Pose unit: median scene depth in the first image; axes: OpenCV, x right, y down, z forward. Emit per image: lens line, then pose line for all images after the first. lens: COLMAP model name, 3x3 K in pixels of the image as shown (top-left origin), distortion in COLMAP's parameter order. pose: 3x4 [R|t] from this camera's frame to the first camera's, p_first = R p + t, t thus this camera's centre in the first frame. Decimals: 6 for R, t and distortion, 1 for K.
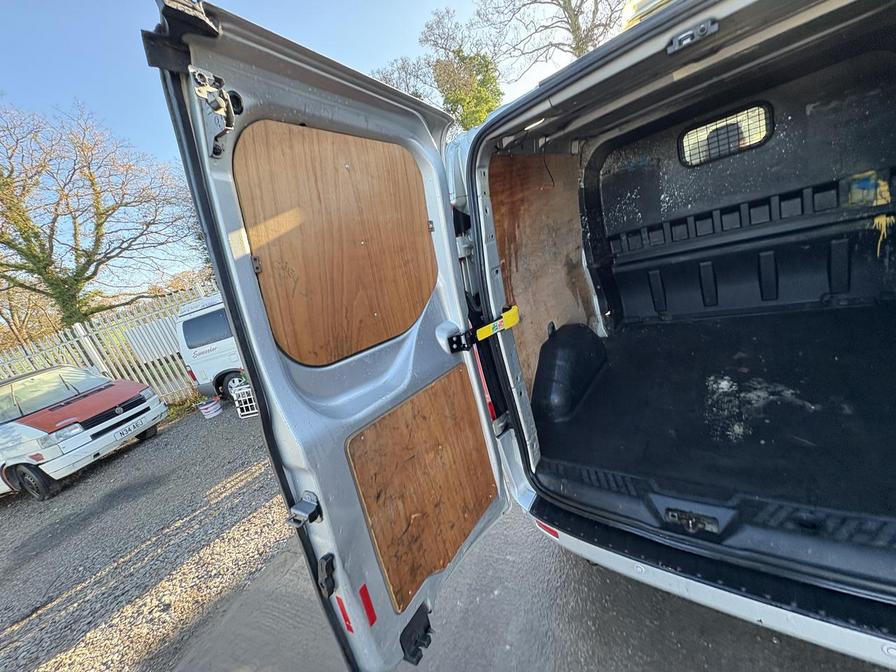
lens RADIAL K [[354.3, 0, 448.0], [0, 354.3, 336.0], [0, 0, 1]] dist [-0.000250, -0.000475]
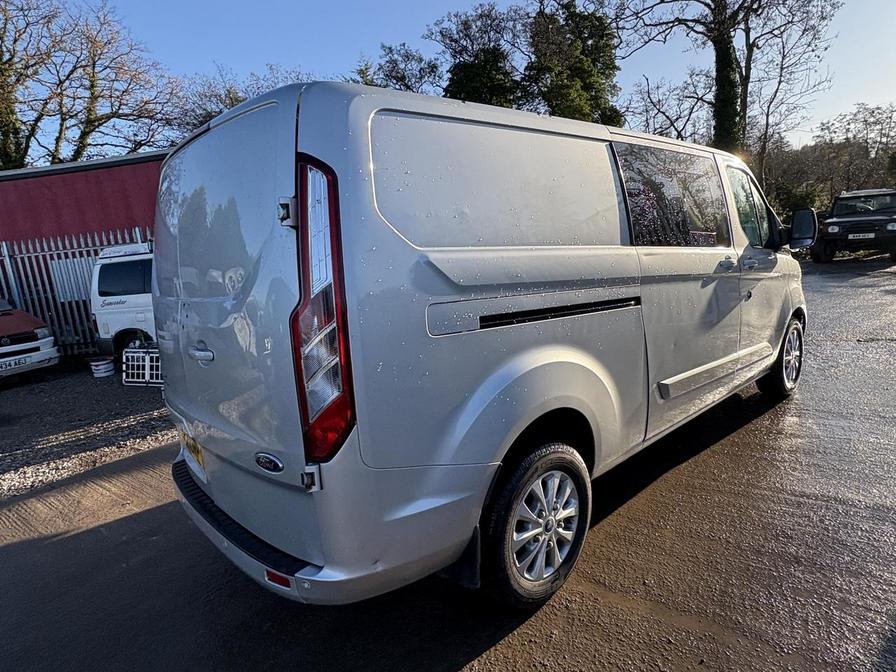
lens RADIAL K [[508.1, 0, 448.0], [0, 508.1, 336.0], [0, 0, 1]] dist [-0.000242, -0.002779]
pose [[0.962622, 0.240837, -0.123919, 0.105831], [-0.248281, 0.967479, -0.048386, -0.007720], [0.108235, 0.077345, 0.991112, -0.057603]]
